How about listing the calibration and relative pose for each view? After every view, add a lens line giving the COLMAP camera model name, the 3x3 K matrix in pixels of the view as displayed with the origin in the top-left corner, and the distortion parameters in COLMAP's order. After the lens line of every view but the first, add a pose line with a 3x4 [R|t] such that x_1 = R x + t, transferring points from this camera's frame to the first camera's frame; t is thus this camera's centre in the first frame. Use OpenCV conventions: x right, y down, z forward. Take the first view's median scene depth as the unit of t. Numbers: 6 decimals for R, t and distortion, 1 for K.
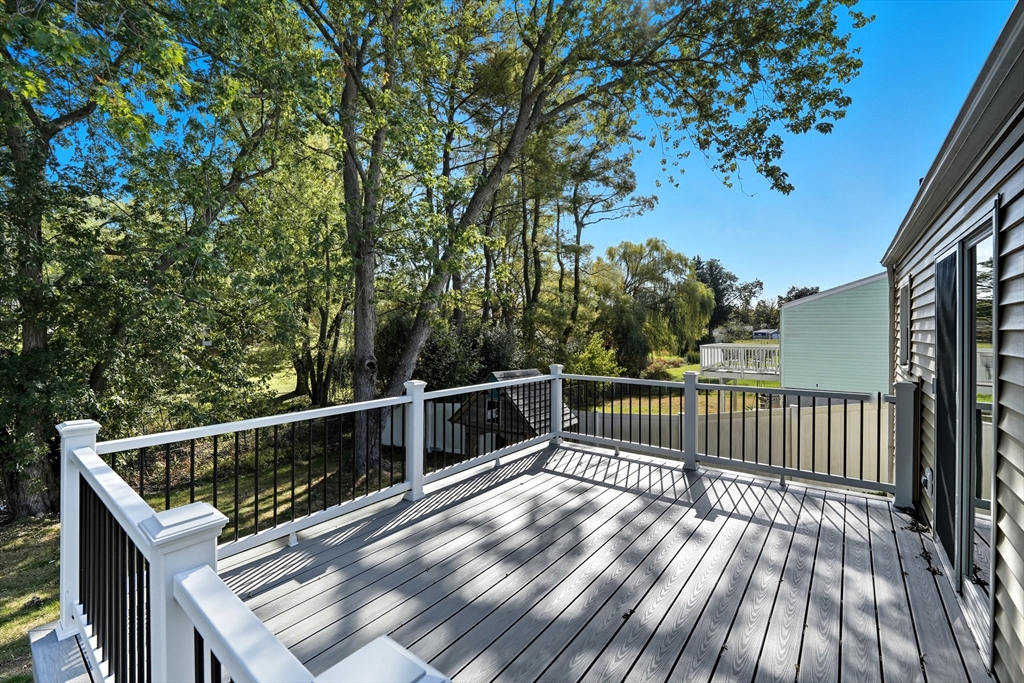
lens RADIAL K [[425.1, 0, 510.3], [0, 425.1, 330.9], [0, 0, 1]] dist [0.000895, -0.000225]
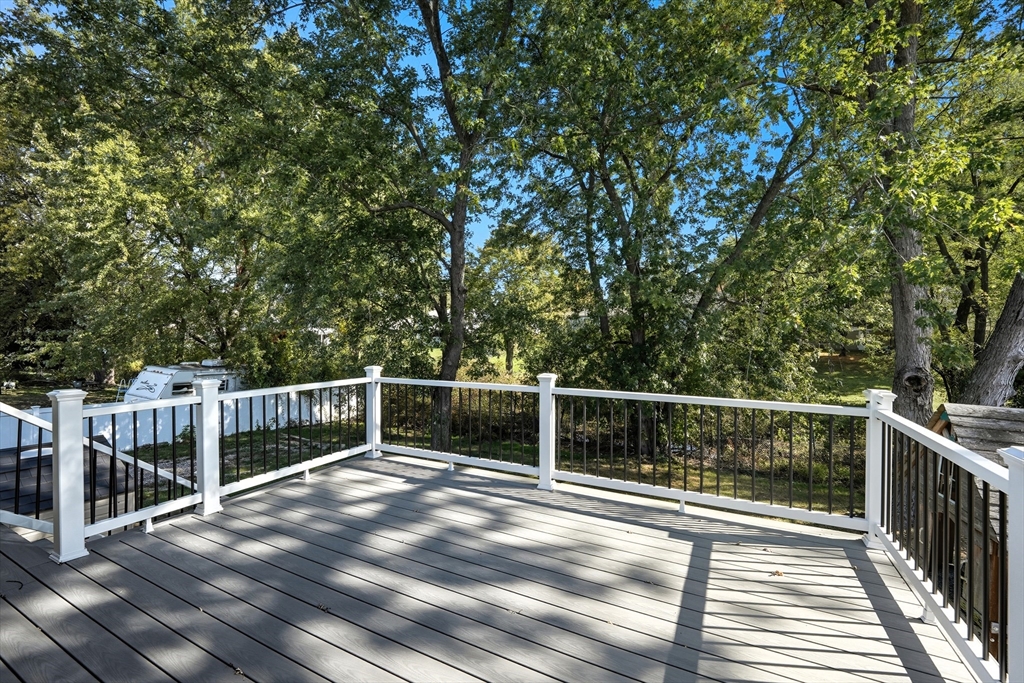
lens RADIAL K [[420.8, 0, 511.1], [0, 420.8, 335.1], [0, 0, 1]] dist [-0.007350, -0.000843]
pose [[0.201316, 0.002433, -0.979523, 0.736704], [-0.003232, 0.999993, 0.001820, 0.023562], [0.979521, 0.002800, 0.201323, 0.701635]]
